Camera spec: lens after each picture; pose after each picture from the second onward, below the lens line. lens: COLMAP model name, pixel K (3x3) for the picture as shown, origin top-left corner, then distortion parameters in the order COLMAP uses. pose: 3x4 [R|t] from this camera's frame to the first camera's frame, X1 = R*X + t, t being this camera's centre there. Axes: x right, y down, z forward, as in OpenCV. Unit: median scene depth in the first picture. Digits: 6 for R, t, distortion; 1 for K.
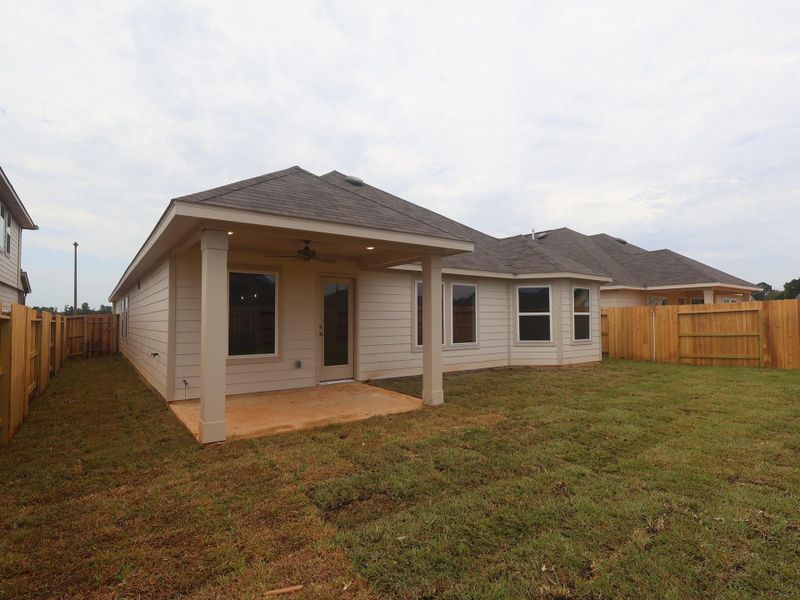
lens RADIAL K [[417.2, 0, 395.6], [0, 417.2, 303.2], [0, 0, 1]] dist [-0.000779, 0.000155]
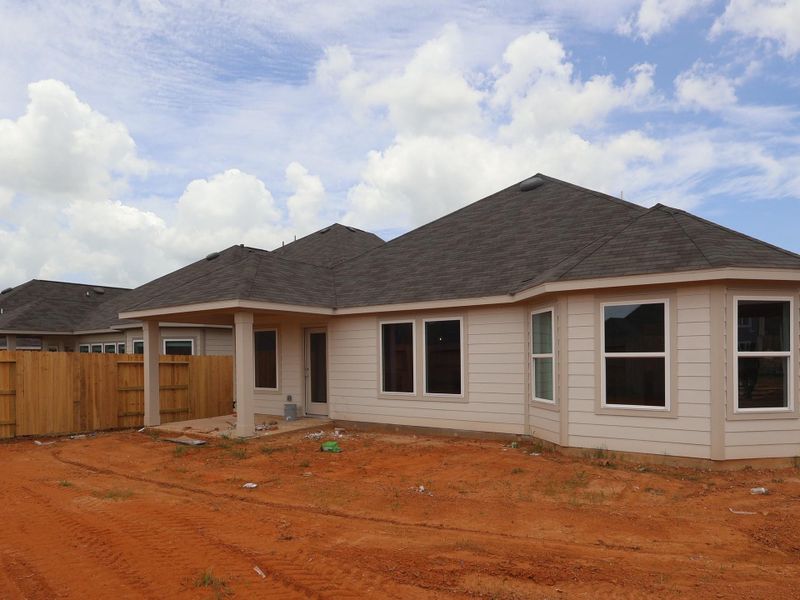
lens RADIAL K [[536.2, 0, 417.5], [0, 536.2, 365.3], [0, 0, 1]] dist [-0.004579, -0.002750]
pose [[0.336446, 0.015250, -0.941579, 1.039635], [0.043244, 0.998564, 0.031624, 0.007331], [0.940709, -0.051357, 0.335303, 0.585944]]
